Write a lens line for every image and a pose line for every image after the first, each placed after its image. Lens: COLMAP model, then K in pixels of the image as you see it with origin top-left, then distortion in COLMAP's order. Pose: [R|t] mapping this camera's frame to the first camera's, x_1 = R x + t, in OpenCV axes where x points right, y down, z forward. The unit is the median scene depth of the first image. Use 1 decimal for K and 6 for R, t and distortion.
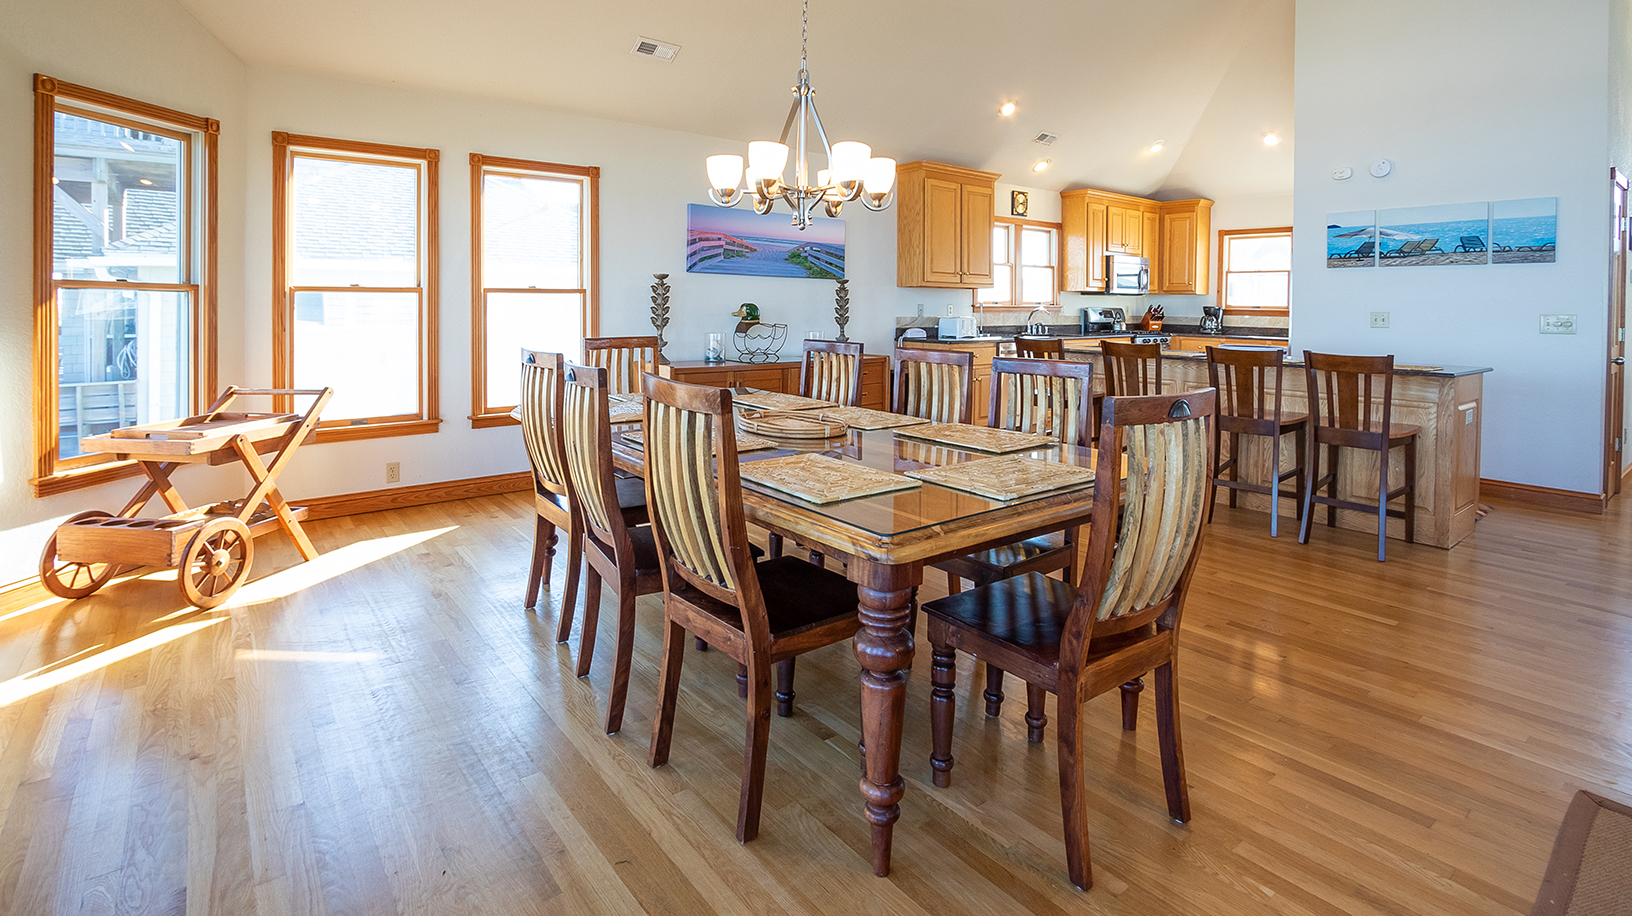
lens RADIAL K [[855.8, 0, 845.8], [0, 855.8, 337.6], [0, 0, 1]] dist [-0.016673, 0.000781]
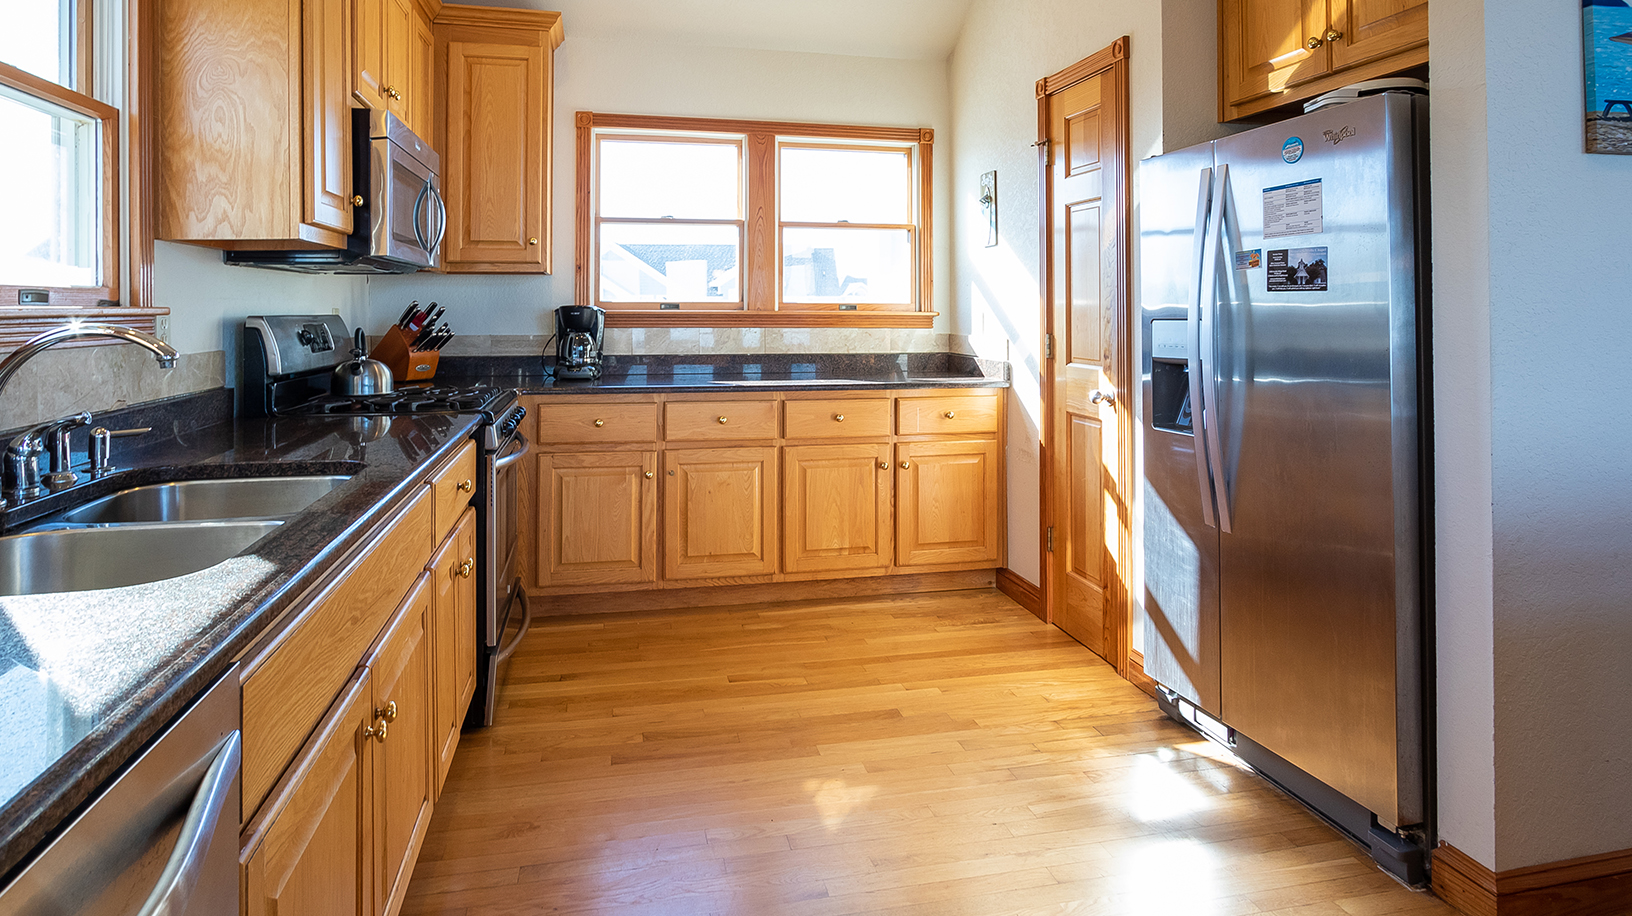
lens RADIAL K [[905.6, 0, 814.8], [0, 905.6, 290.9], [0, 0, 1]] dist [-0.001932, 0.000225]
pose [[0.508558, 0.005807, 0.861008, 0.148352], [0.041382, 0.998657, -0.031179, -0.028484], [-0.860033, 0.051487, 0.507635, 0.766607]]
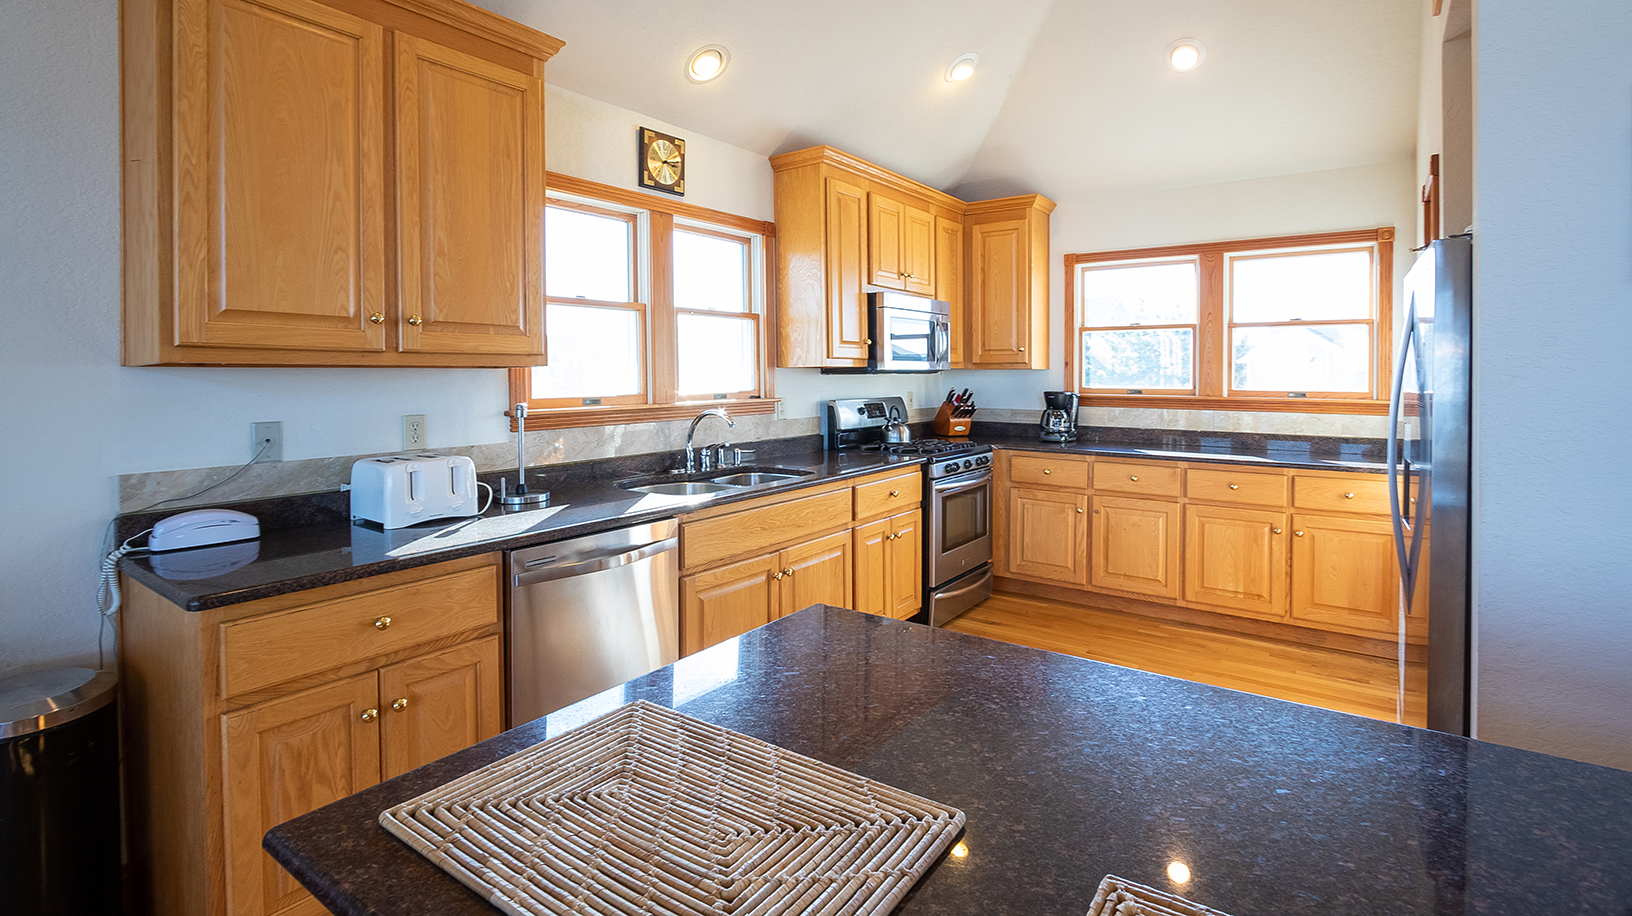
lens RADIAL K [[775.6, 0, 815.1], [0, 775.6, 386.7], [0, 0, 1]] dist [-0.000747, 0.000081]
pose [[0.980015, -0.015567, 0.198316, 0.191351], [0.019650, 0.999633, -0.018637, -0.036035], [-0.197953, 0.022161, 0.979961, 0.587962]]
